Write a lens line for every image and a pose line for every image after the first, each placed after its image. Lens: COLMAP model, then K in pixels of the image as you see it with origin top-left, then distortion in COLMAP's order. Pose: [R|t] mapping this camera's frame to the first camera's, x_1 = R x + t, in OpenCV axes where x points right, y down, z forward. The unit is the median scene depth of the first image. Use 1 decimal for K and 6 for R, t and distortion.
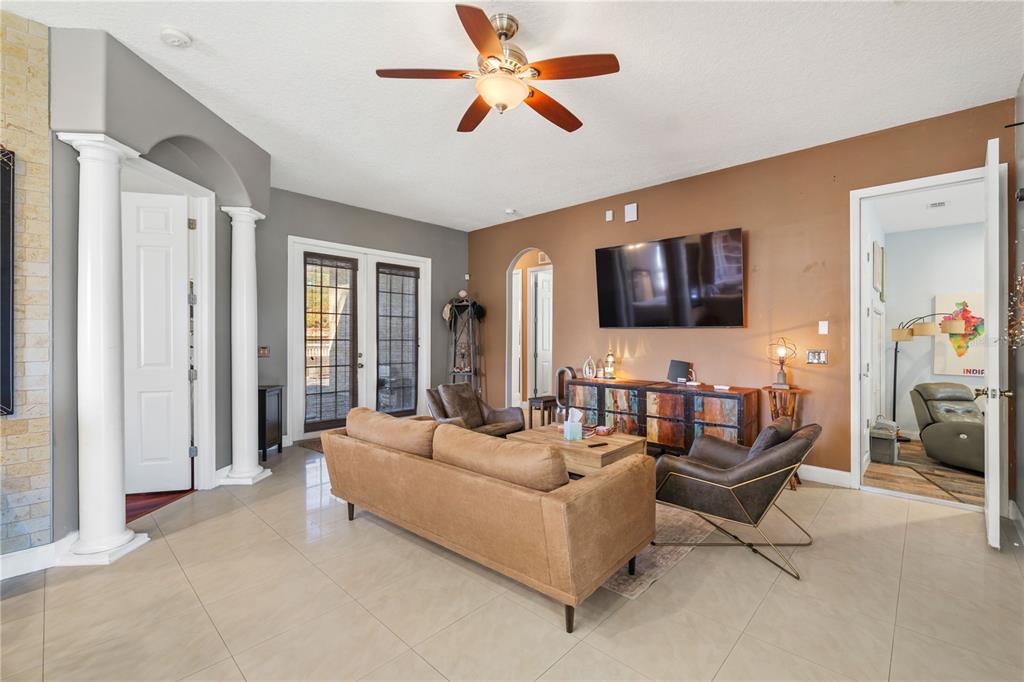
lens RADIAL K [[449.6, 0, 519.0], [0, 449.6, 338.8], [0, 0, 1]] dist [-0.000780, -0.000087]
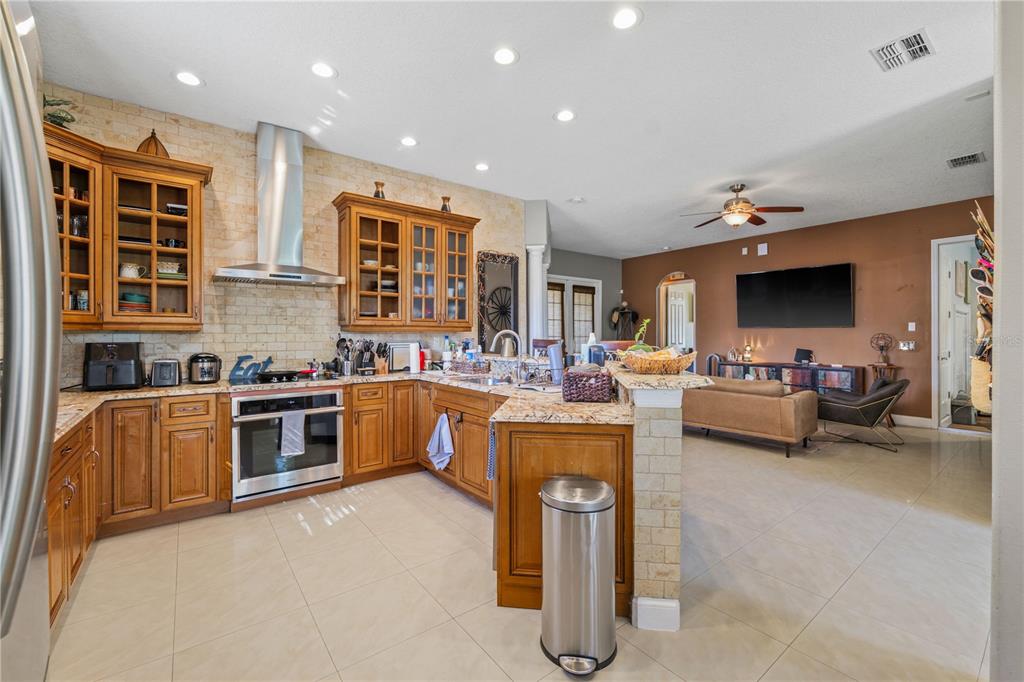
lens RADIAL K [[425.4, 0, 503.5], [0, 425.4, 338.5], [0, 0, 1]] dist [-0.000782, -0.000566]
pose [[0.984838, -0.004139, -0.173429, -0.400622], [0.005024, 0.999977, 0.004664, 0.002236], [0.173406, -0.005465, 0.984835, -0.604280]]
